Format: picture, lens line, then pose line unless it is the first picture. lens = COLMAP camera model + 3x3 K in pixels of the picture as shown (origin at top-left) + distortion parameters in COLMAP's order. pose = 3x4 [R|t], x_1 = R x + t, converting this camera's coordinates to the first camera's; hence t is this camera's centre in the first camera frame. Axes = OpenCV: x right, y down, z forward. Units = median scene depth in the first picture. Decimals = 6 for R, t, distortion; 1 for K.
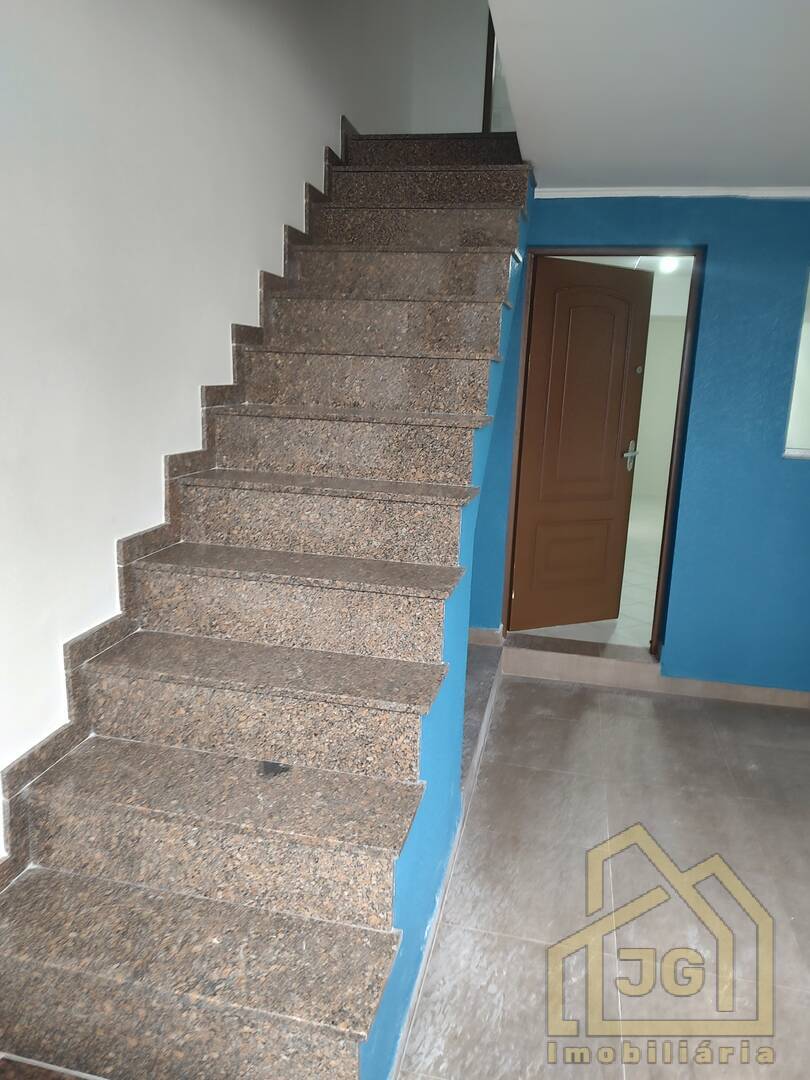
lens RADIAL K [[755.9, 0, 407.3], [0, 755.9, 536.4], [0, 0, 1]] dist [0.078168, -0.077786]
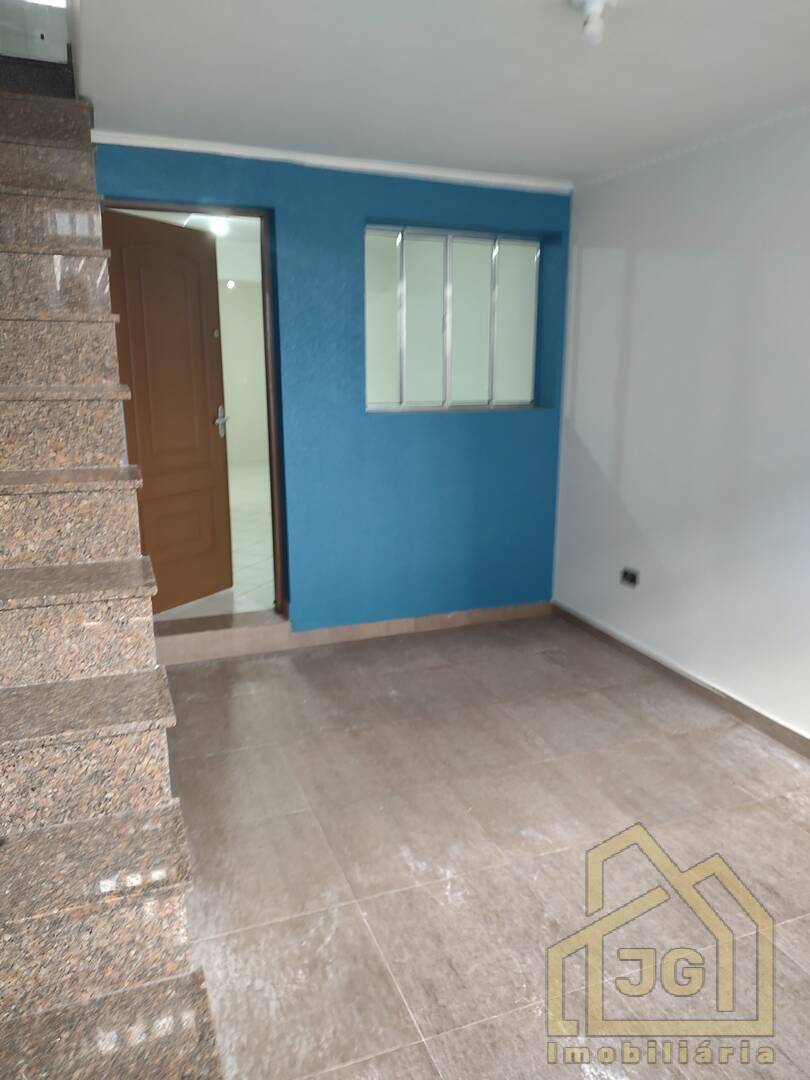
lens RADIAL K [[772.7, 0, 407.3], [0, 772.7, 536.5], [0, 0, 1]] dist [0.037908, -0.025649]
pose [[0.843193, -0.157711, 0.513958, -0.132717], [0.137426, 0.987471, 0.077552, -0.011857], [-0.519750, 0.005240, 0.854302, 0.063912]]
